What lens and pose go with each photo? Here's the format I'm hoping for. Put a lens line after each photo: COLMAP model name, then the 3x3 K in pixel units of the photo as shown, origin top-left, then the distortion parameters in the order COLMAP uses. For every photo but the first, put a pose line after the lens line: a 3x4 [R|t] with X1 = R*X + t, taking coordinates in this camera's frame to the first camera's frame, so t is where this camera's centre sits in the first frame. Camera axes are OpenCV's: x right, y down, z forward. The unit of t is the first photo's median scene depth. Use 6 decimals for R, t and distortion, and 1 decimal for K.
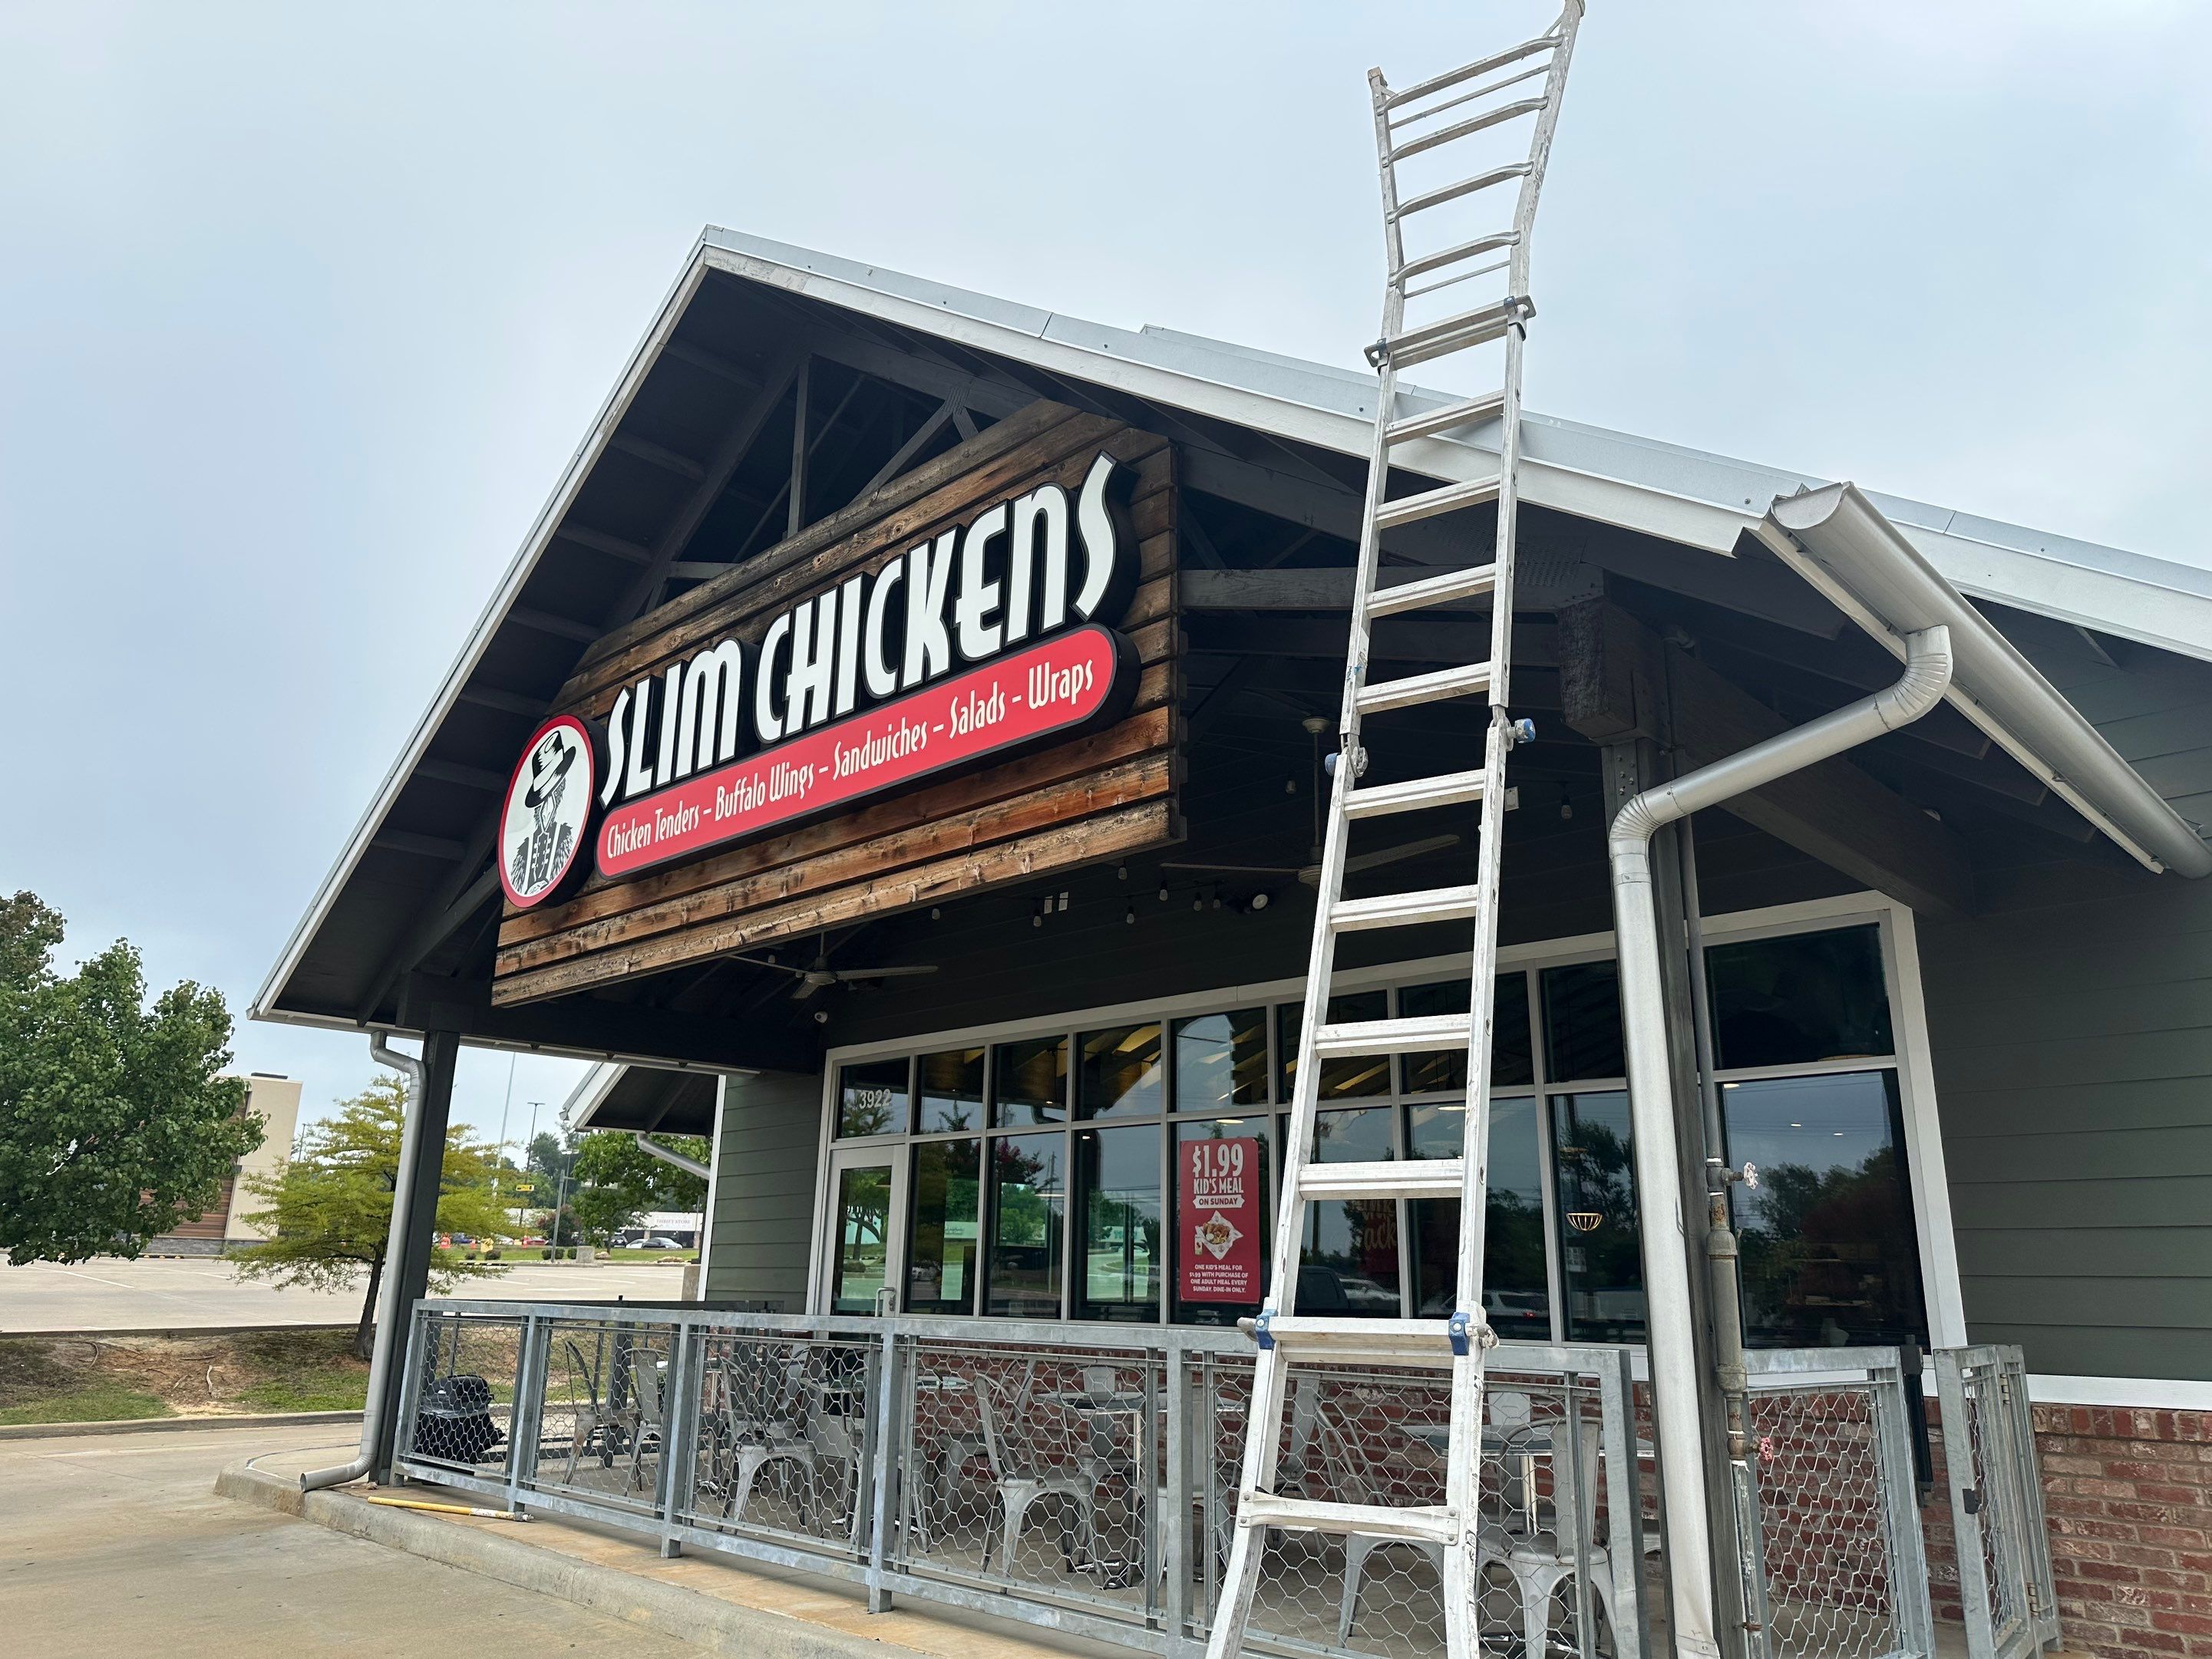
lens RADIAL K [[1531.8, 0, 1106.0], [0, 1531.8, 829.5], [0, 0, 1]] dist [0.081494, 0.000425]
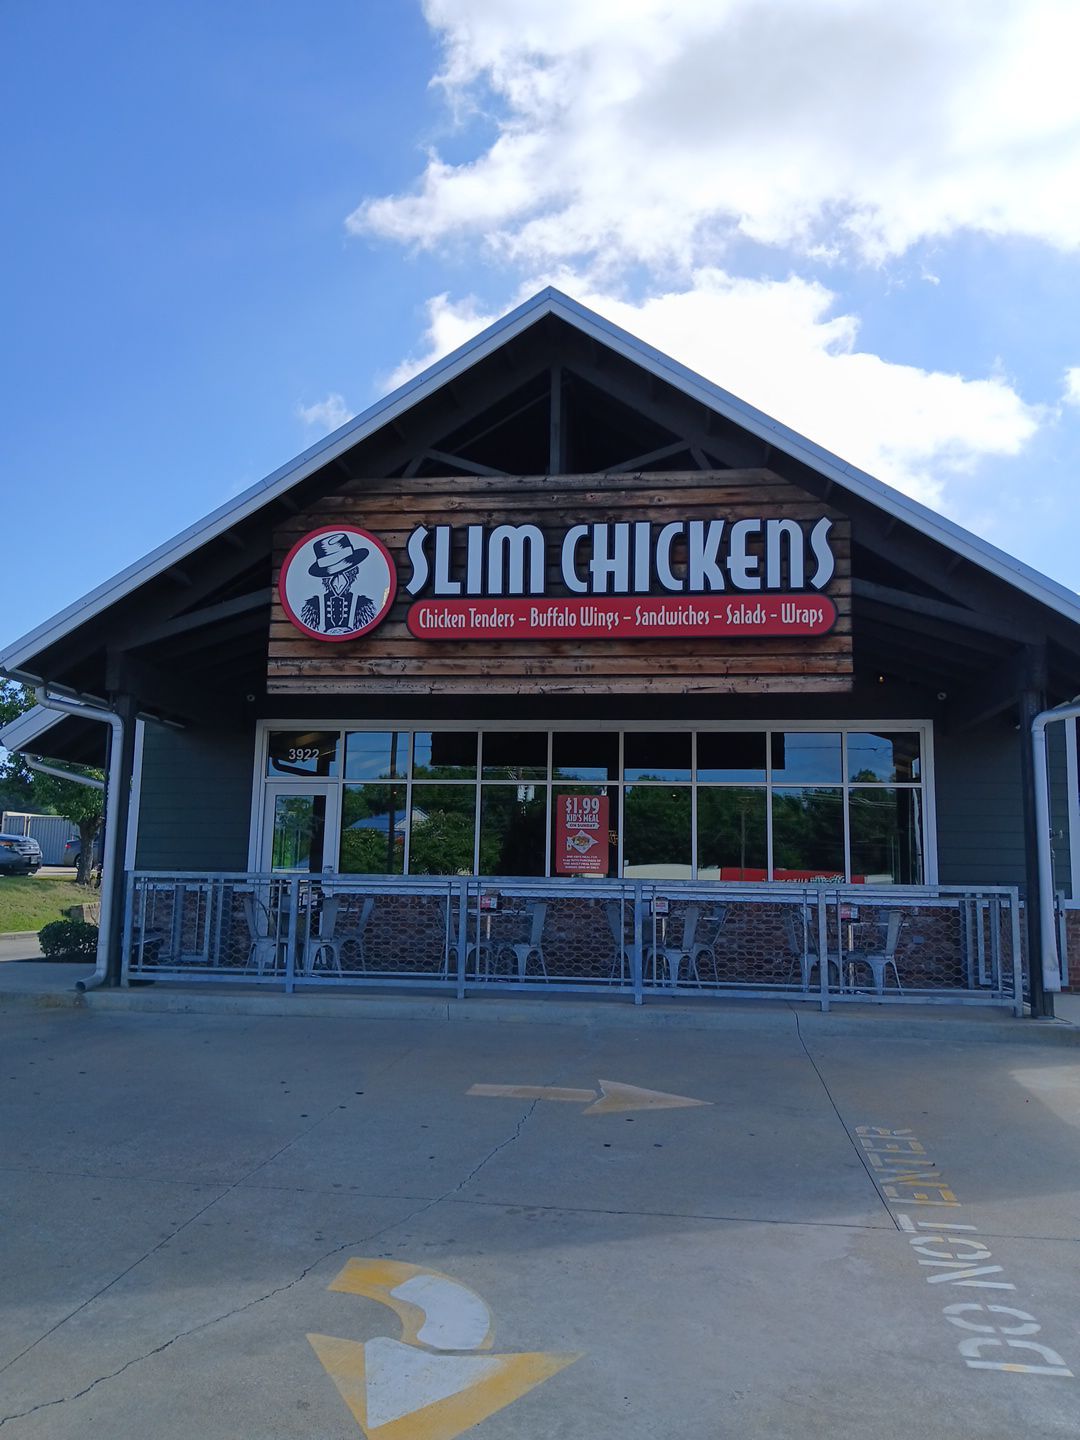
lens RADIAL K [[1104.9, 0, 540.0], [0, 1104.9, 720.0], [0, 0, 1]] dist [0.124235, -0.232070]
pose [[0.794339, 0.085760, 0.601391, -1.084003], [-0.177221, 0.979635, 0.094380, -0.023165], [-0.581049, -0.181549, 0.793361, -0.105146]]
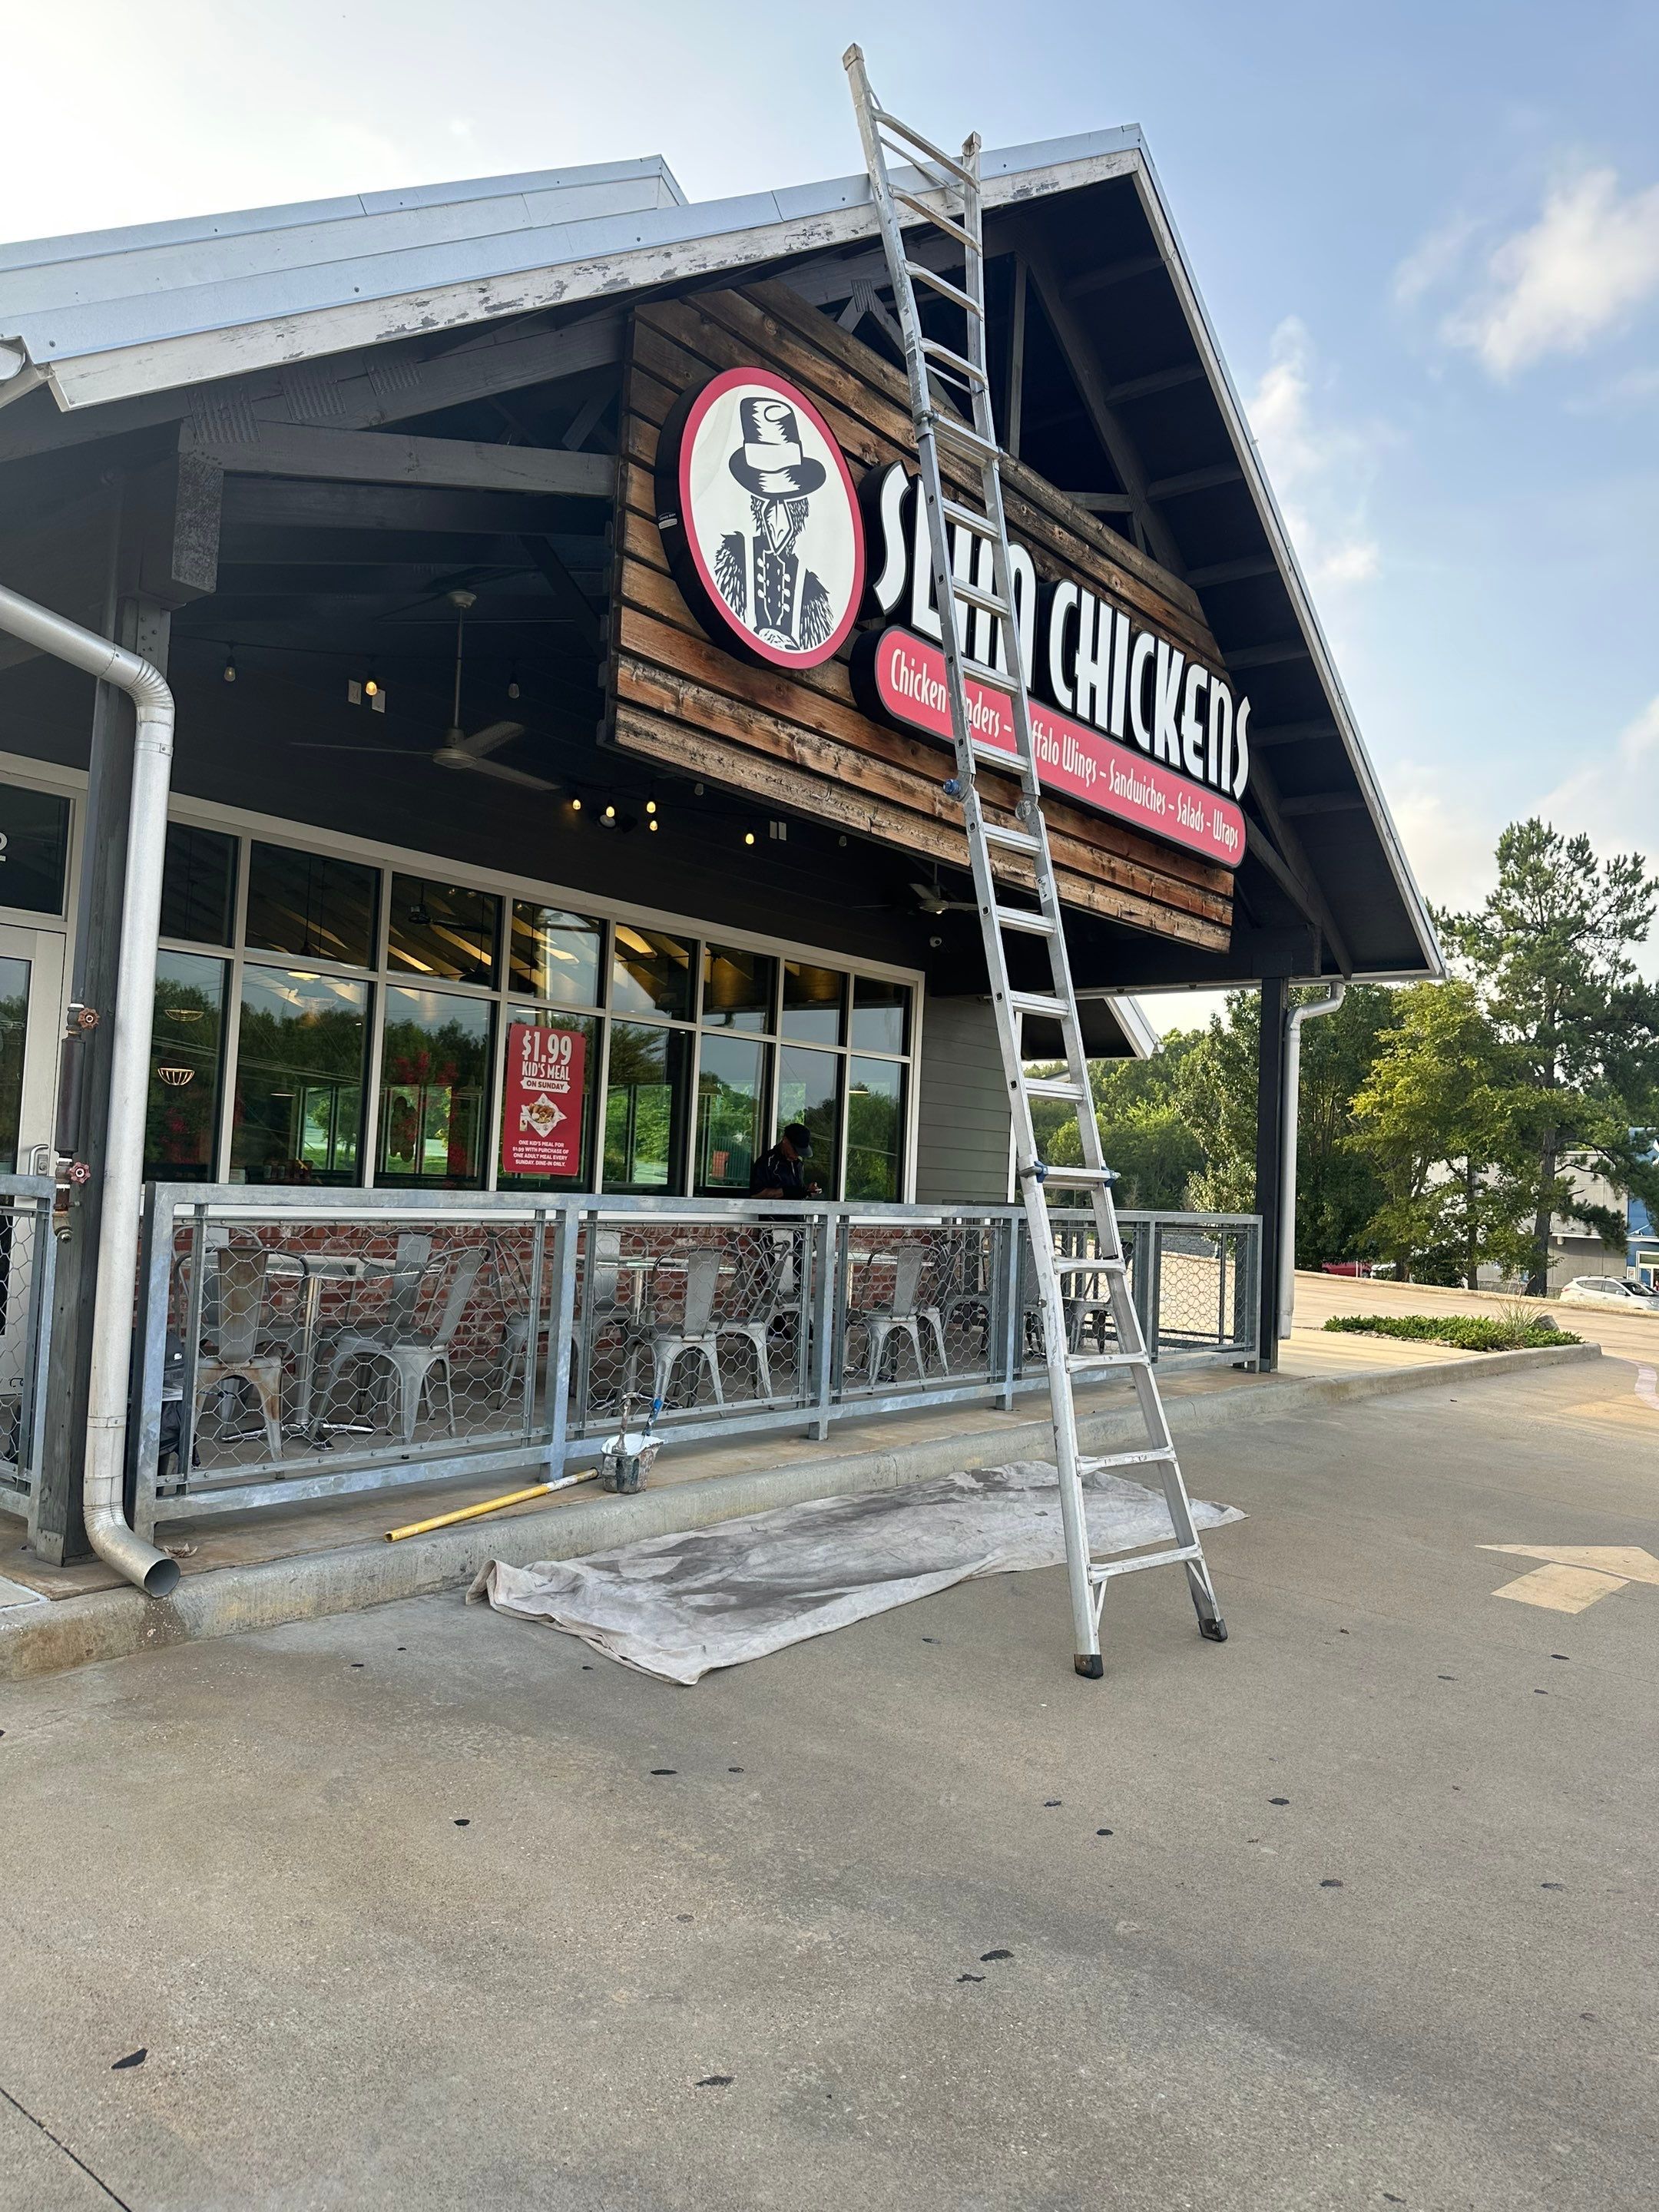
lens RADIAL K [[1510.9, 0, 762.8], [0, 1510.9, 1109.2], [0, 0, 1]] dist [0.039470, -0.037147]
pose [[-0.067399, 0.023470, 0.997450, -1.256891], [-0.332468, 0.942058, -0.044632, 0.325353], [-0.940703, -0.334628, -0.055691, 1.167056]]
